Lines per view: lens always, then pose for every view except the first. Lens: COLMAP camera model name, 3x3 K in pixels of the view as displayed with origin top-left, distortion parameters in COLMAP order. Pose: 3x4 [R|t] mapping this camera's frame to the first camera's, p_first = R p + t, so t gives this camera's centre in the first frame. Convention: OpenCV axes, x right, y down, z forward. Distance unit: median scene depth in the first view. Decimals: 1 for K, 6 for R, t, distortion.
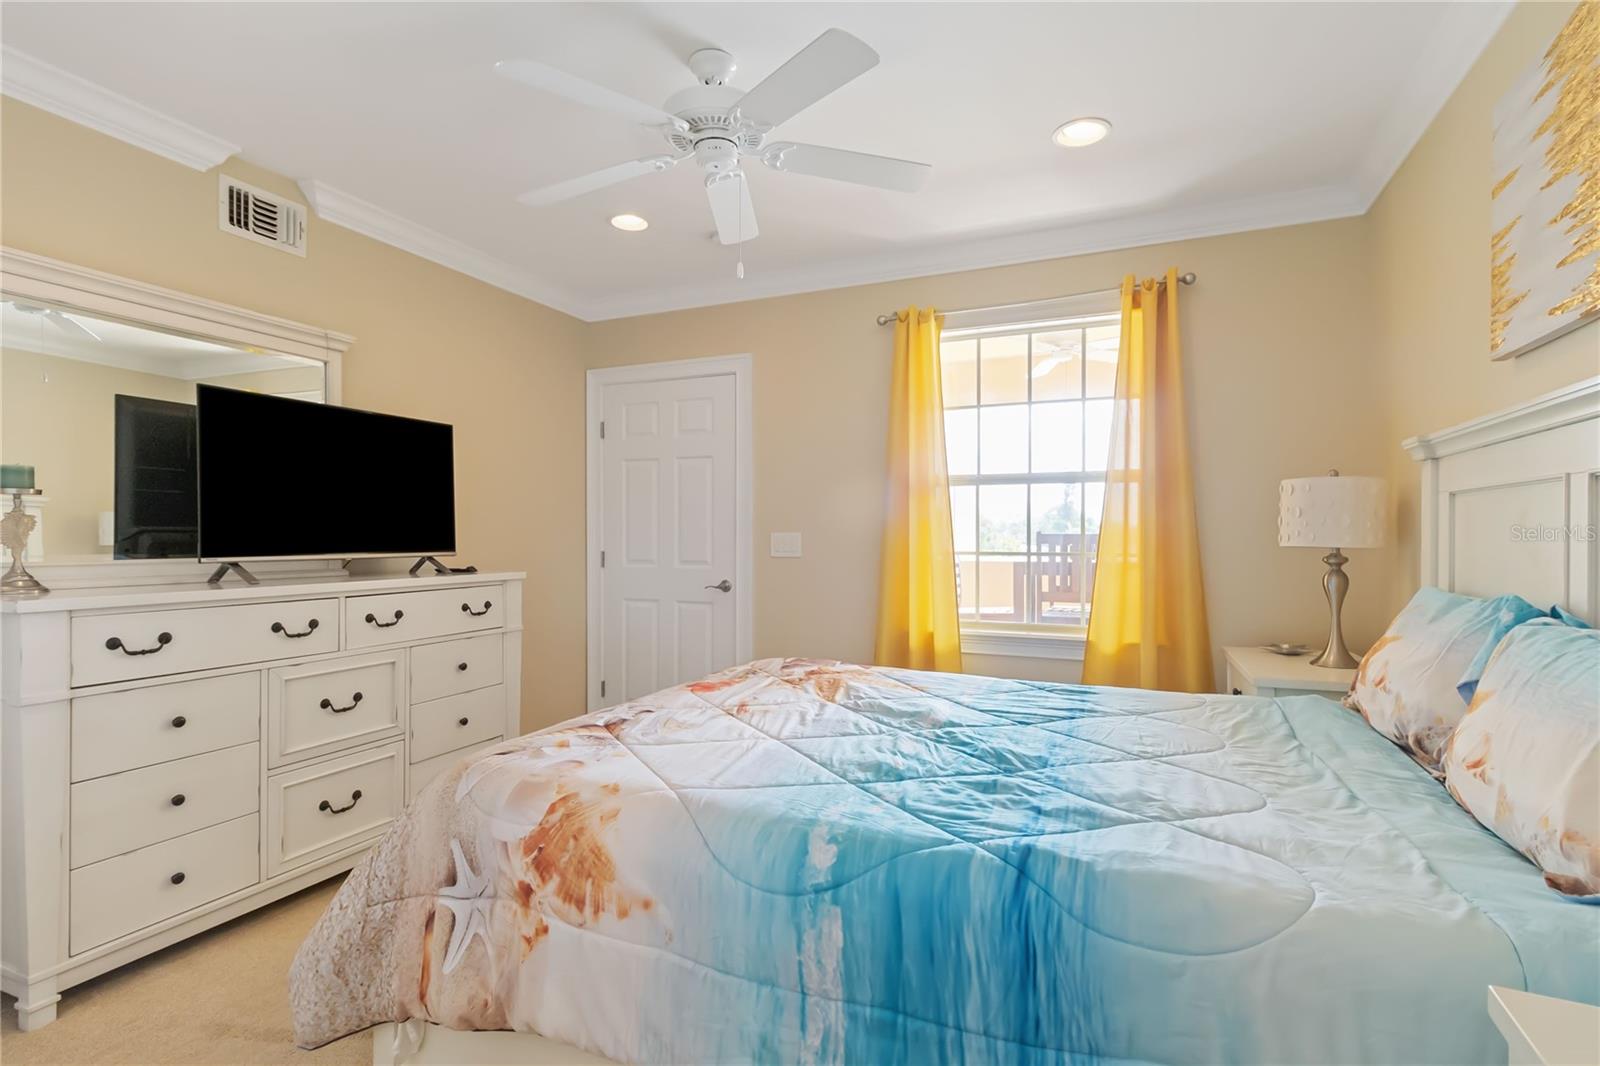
lens RADIAL K [[796.9, 0, 820.2], [0, 796.9, 538.3], [0, 0, 1]] dist [0.003322, -0.000557]
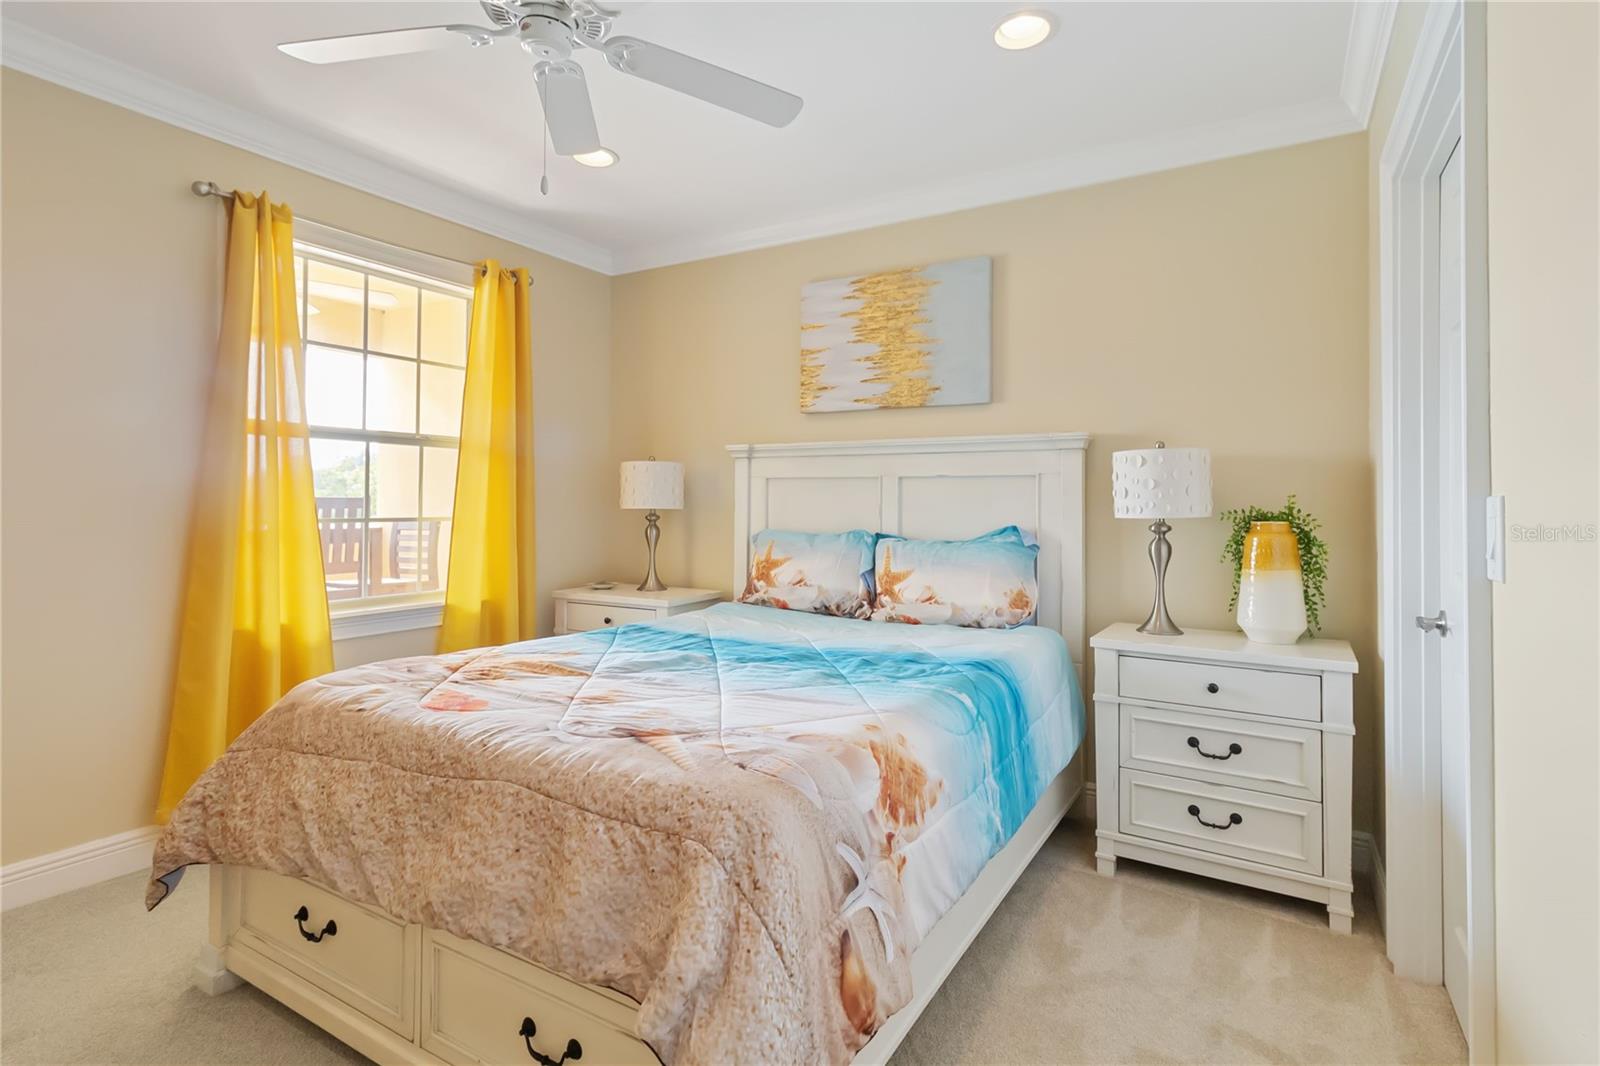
lens RADIAL K [[826.5, 0, 803.0], [0, 826.5, 471.9], [0, 0, 1]] dist [0.003600, 0.000516]
pose [[0.098781, 0.033582, 0.994542, -0.832561], [-0.003385, 0.999436, -0.033411, -0.007010], [-0.995103, -0.000066, 0.098839, 0.560081]]
